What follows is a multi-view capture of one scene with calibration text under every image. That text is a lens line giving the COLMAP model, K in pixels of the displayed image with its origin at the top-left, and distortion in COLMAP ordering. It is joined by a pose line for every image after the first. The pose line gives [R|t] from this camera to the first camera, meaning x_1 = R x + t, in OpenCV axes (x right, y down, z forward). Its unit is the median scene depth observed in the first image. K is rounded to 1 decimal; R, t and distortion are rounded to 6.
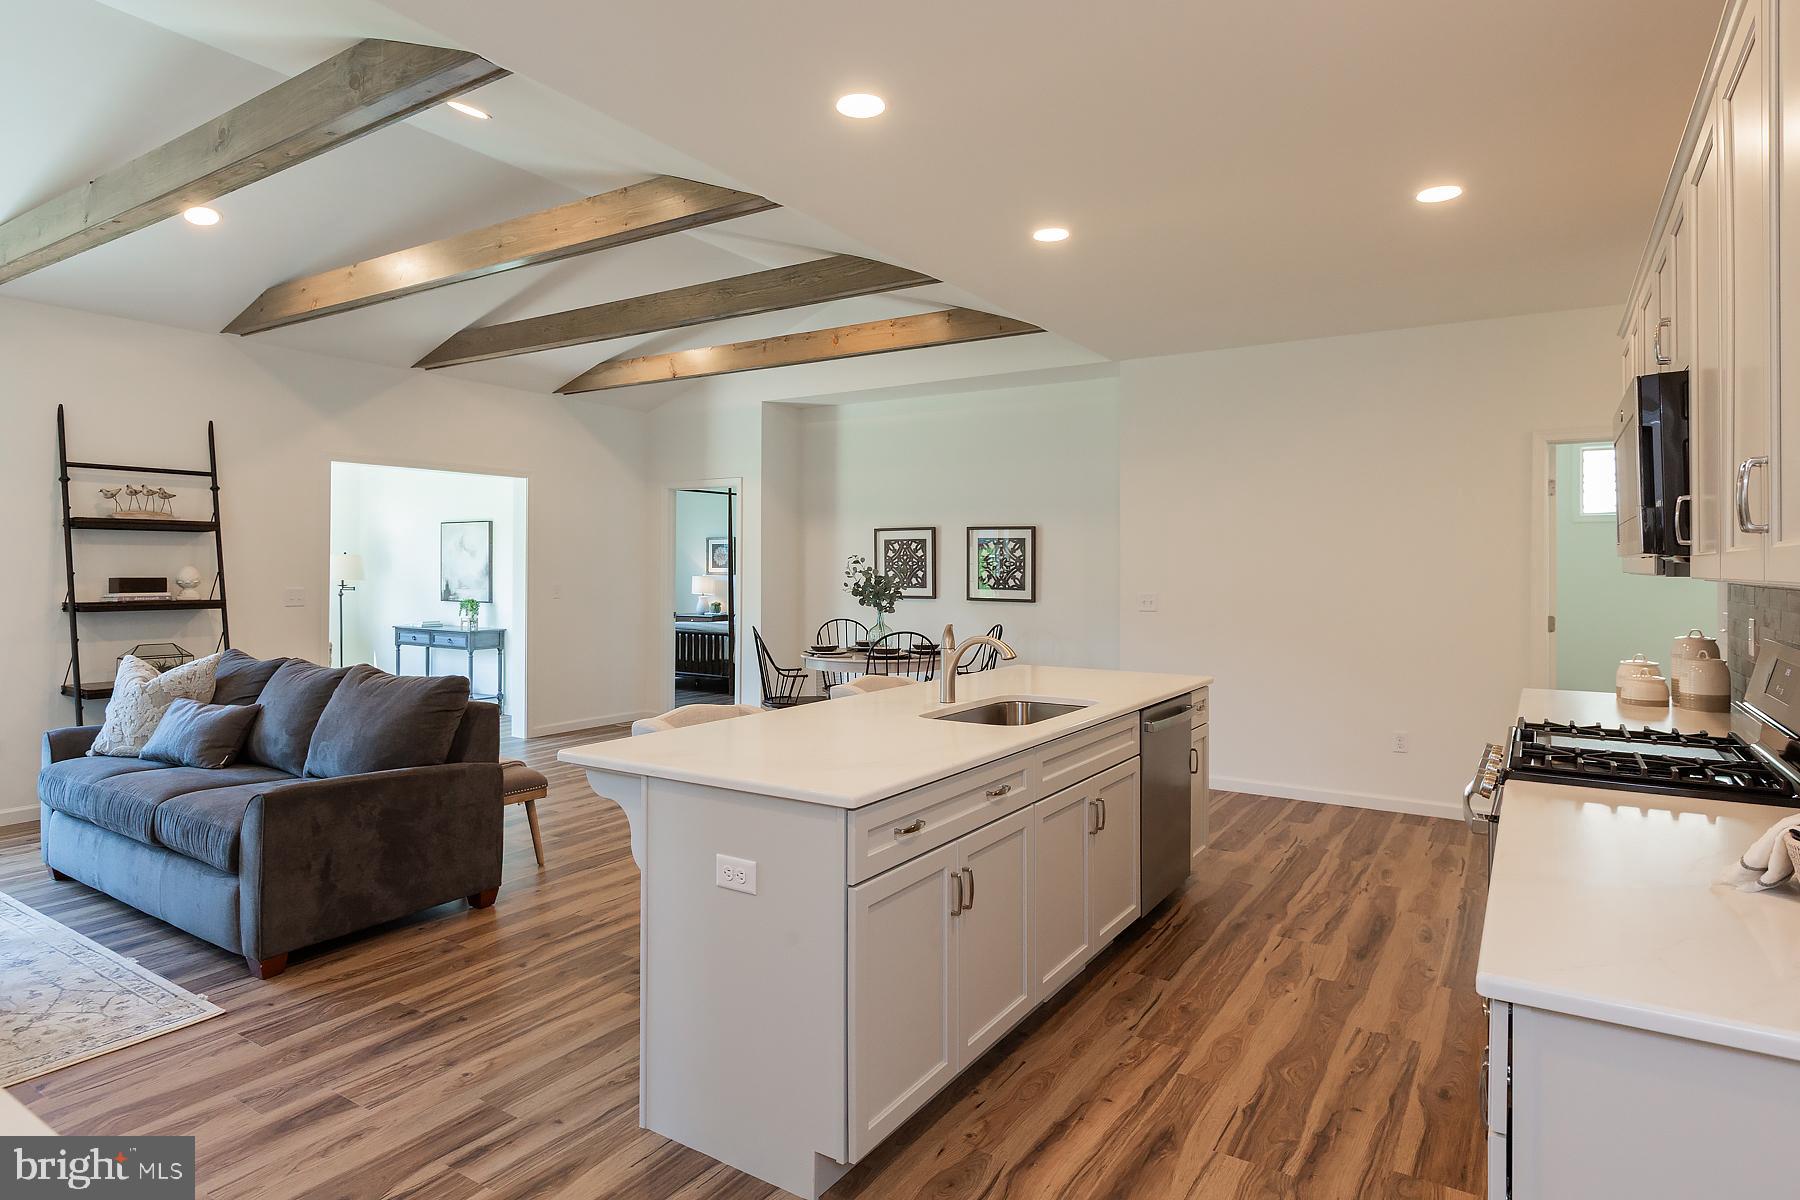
lens RADIAL K [[996.9, 0, 899.4], [0, 996.9, 570.1], [0, 0, 1]] dist [-0.001112, -0.000507]
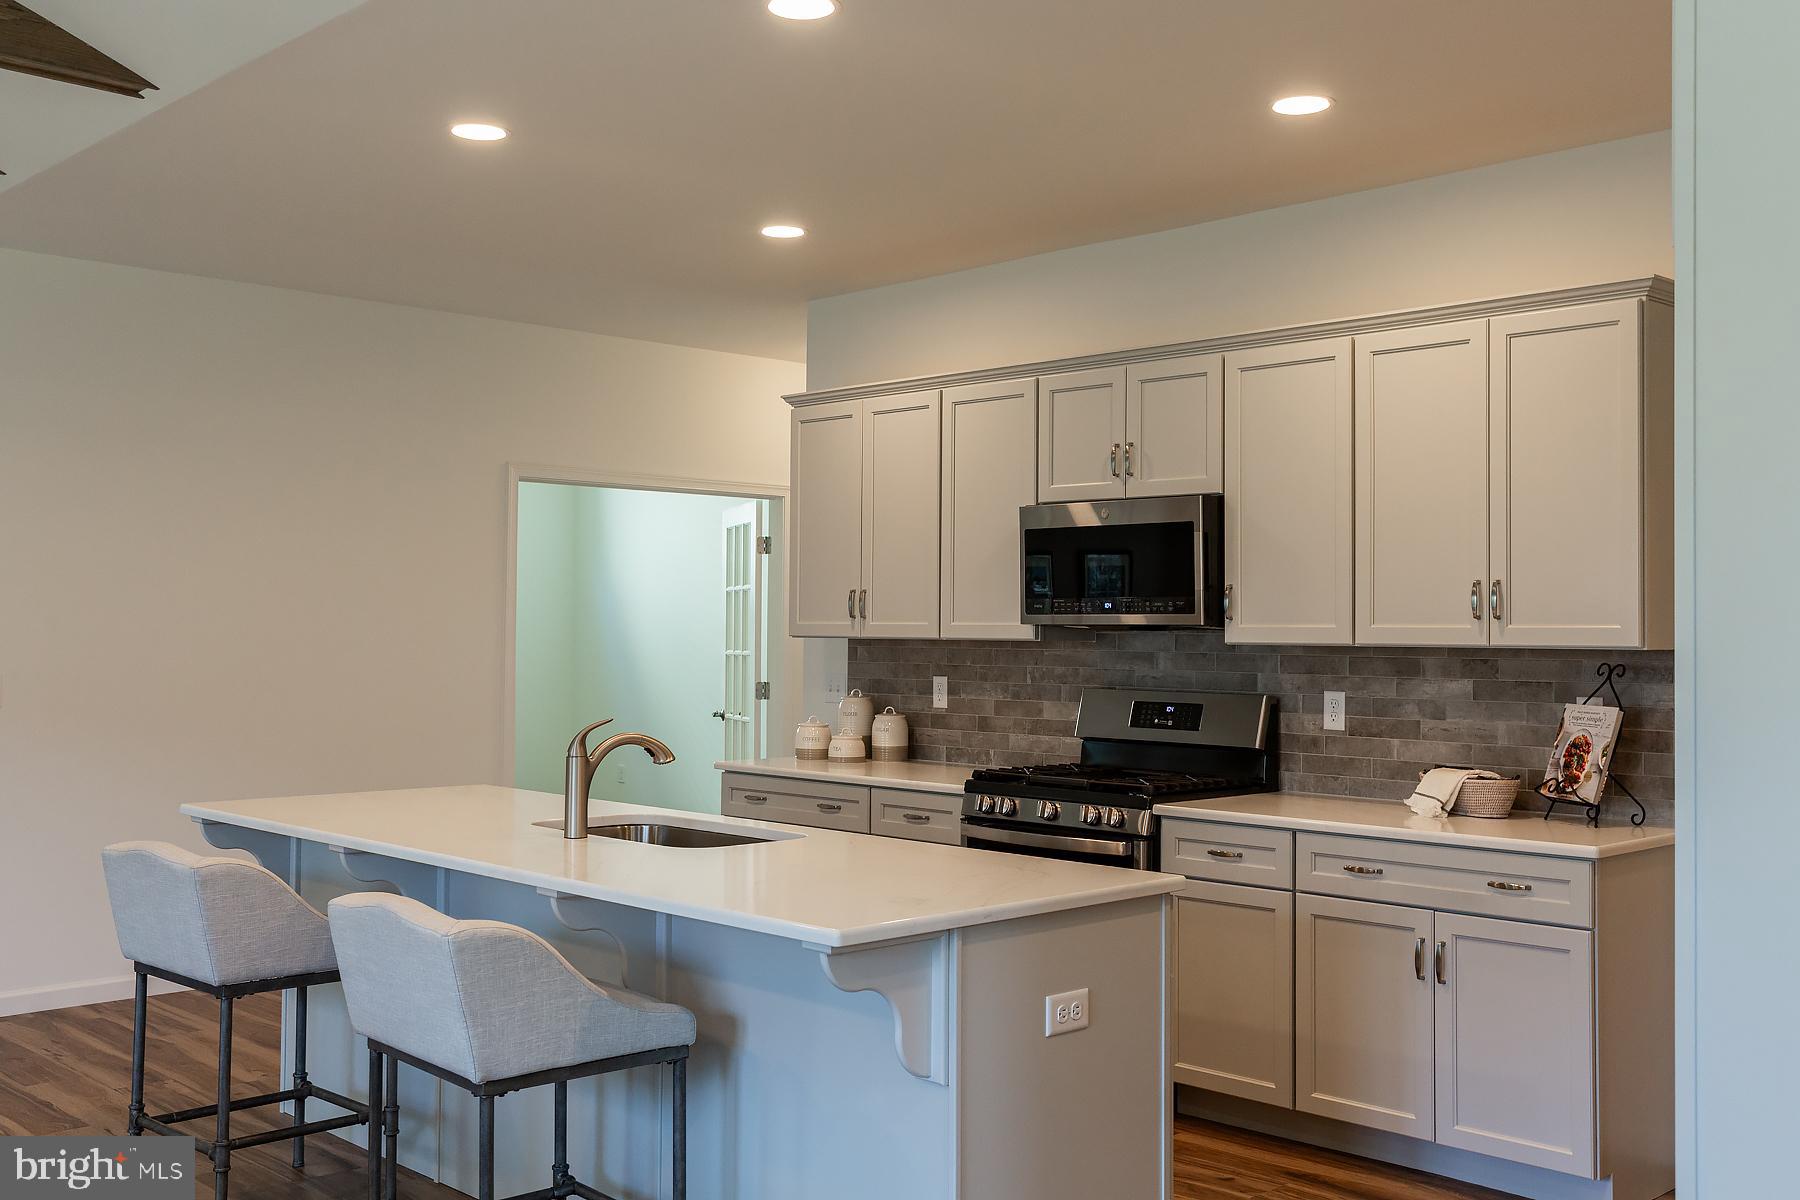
lens RADIAL K [[1759.1, 0, 930.4], [0, 1759.1, 595.8], [0, 0, 1]] dist [0.005450, 0.011737]
pose [[0.224445, 0.016488, 0.974347, -0.503347], [-0.002948, 0.999864, -0.016241, -0.005934], [-0.974482, 0.000773, 0.224463, 0.241978]]
